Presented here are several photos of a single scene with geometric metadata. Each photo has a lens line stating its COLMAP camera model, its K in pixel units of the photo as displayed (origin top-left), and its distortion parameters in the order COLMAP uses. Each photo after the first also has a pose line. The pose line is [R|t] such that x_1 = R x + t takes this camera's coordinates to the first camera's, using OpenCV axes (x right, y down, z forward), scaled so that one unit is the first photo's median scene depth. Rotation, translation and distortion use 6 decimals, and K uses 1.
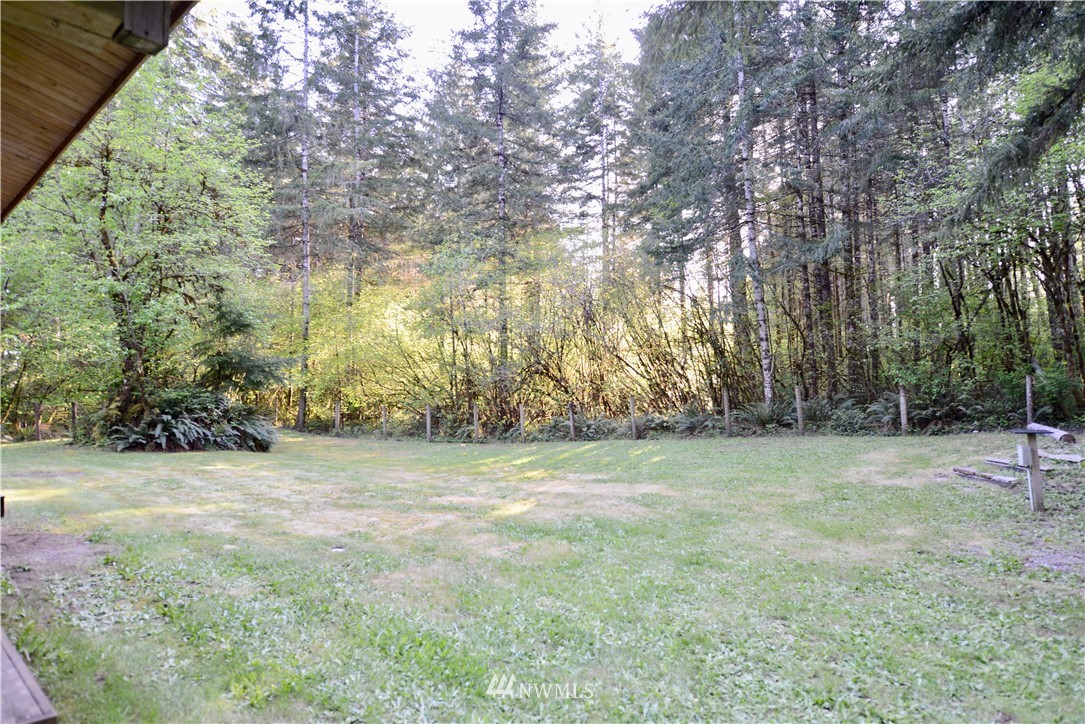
lens RADIAL K [[590.1, 0, 542.5], [0, 590.1, 362.0], [0, 0, 1]] dist [-0.004367, -0.001588]
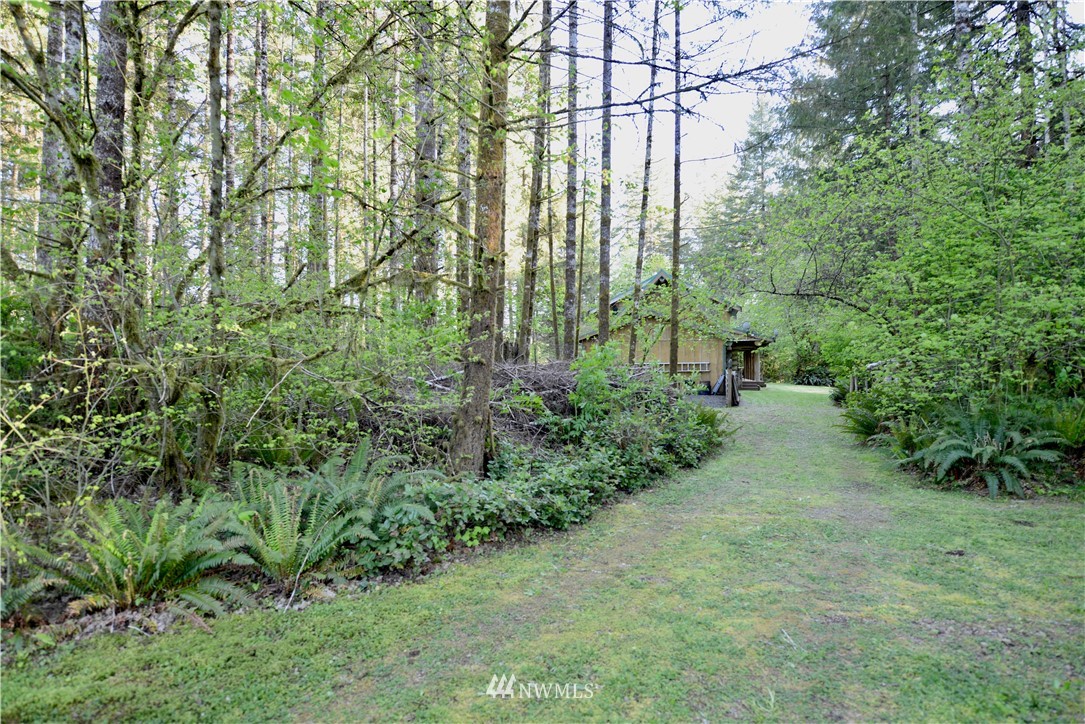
lens RADIAL K [[590.1, 0, 542.5], [0, 590.1, 362.0], [0, 0, 1]] dist [-0.004367, -0.001588]
pose [[0.431972, -0.012142, -0.901805, 1.564837], [0.050322, 0.998676, 0.010659, -0.082625], [0.900482, -0.049985, 0.432011, -1.618318]]
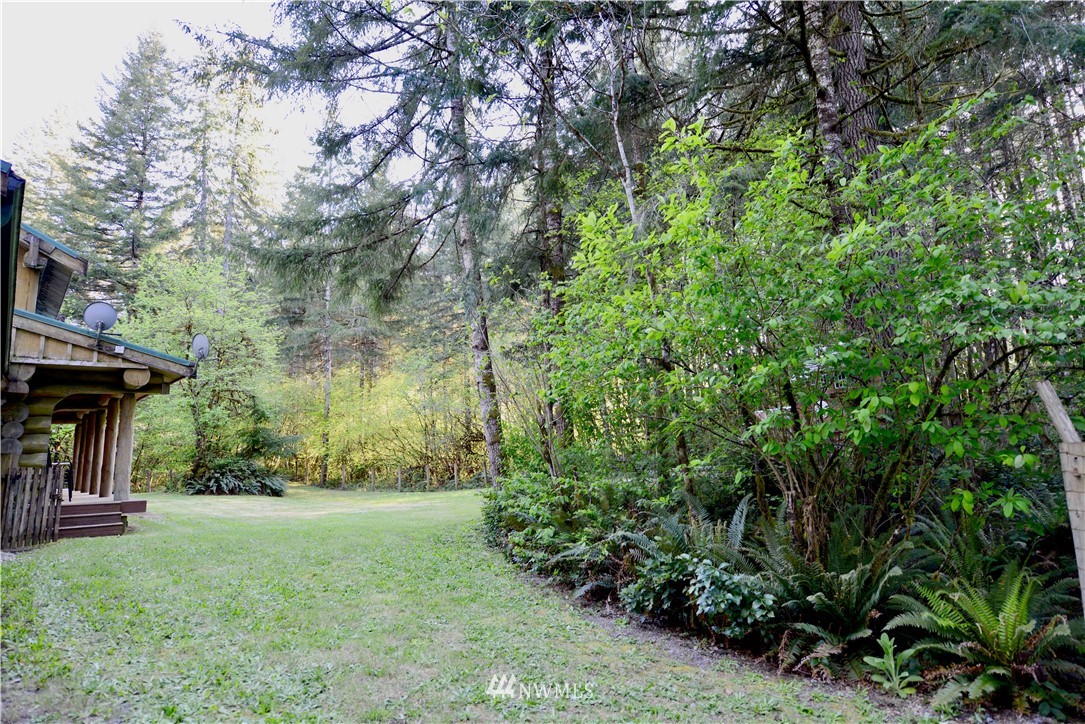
lens RADIAL K [[590.1, 0, 542.5], [0, 590.1, 362.0], [0, 0, 1]] dist [-0.004367, -0.001588]
pose [[0.991227, -0.045521, -0.124087, 0.499396], [0.032530, 0.993963, -0.104780, -0.021953], [0.128108, 0.099824, 0.986724, -0.572852]]
